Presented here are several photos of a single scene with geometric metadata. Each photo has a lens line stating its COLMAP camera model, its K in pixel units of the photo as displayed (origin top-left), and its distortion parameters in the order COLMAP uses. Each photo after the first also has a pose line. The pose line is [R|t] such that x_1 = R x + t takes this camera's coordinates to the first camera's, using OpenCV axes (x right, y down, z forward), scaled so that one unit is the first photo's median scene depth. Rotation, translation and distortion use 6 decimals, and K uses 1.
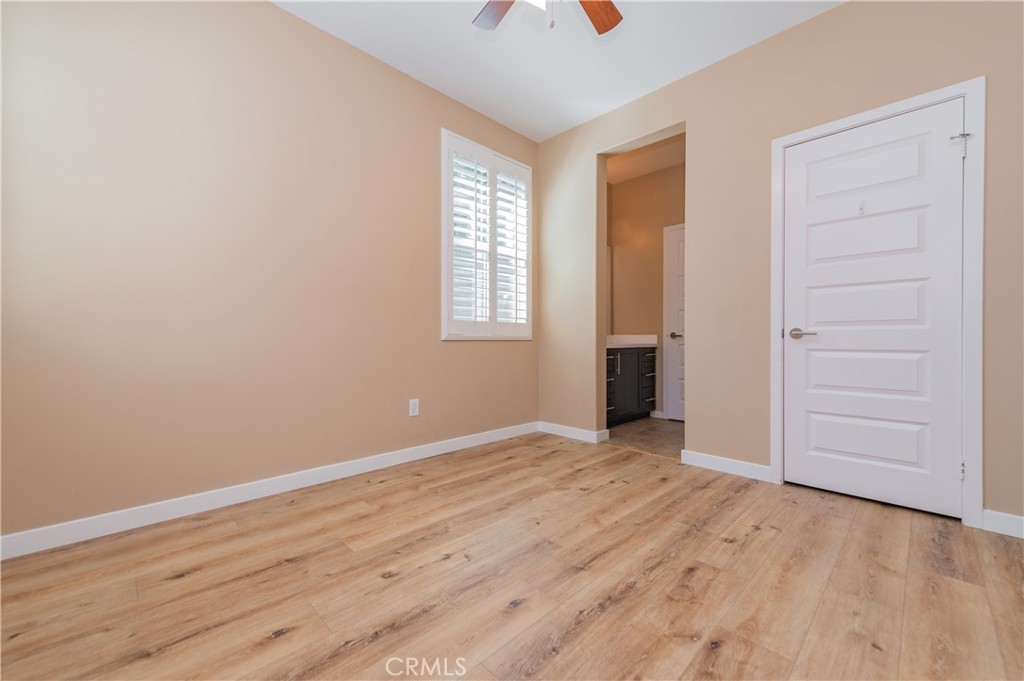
lens RADIAL K [[401.2, 0, 510.8], [0, 401.2, 339.3], [0, 0, 1]] dist [0.016432, -0.004937]
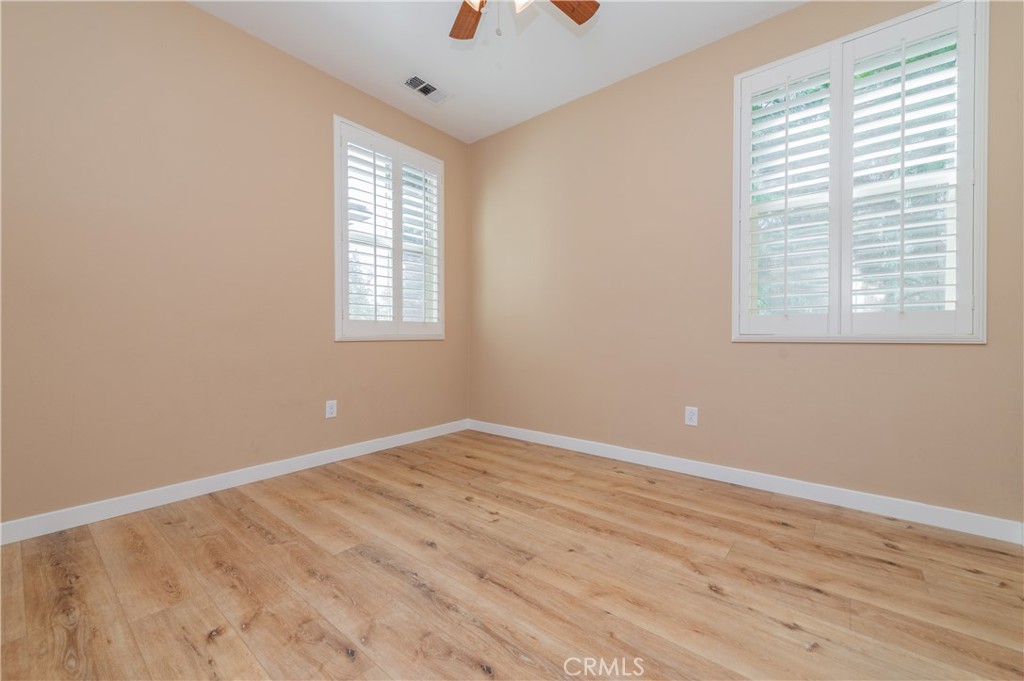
lens RADIAL K [[401.2, 0, 510.8], [0, 401.2, 339.3], [0, 0, 1]] dist [0.016432, -0.004937]
pose [[0.118604, 0.008169, -0.992908, 0.878334], [-0.002097, 0.999966, 0.007977, -0.007229], [0.992939, 0.001136, 0.118617, 0.734674]]
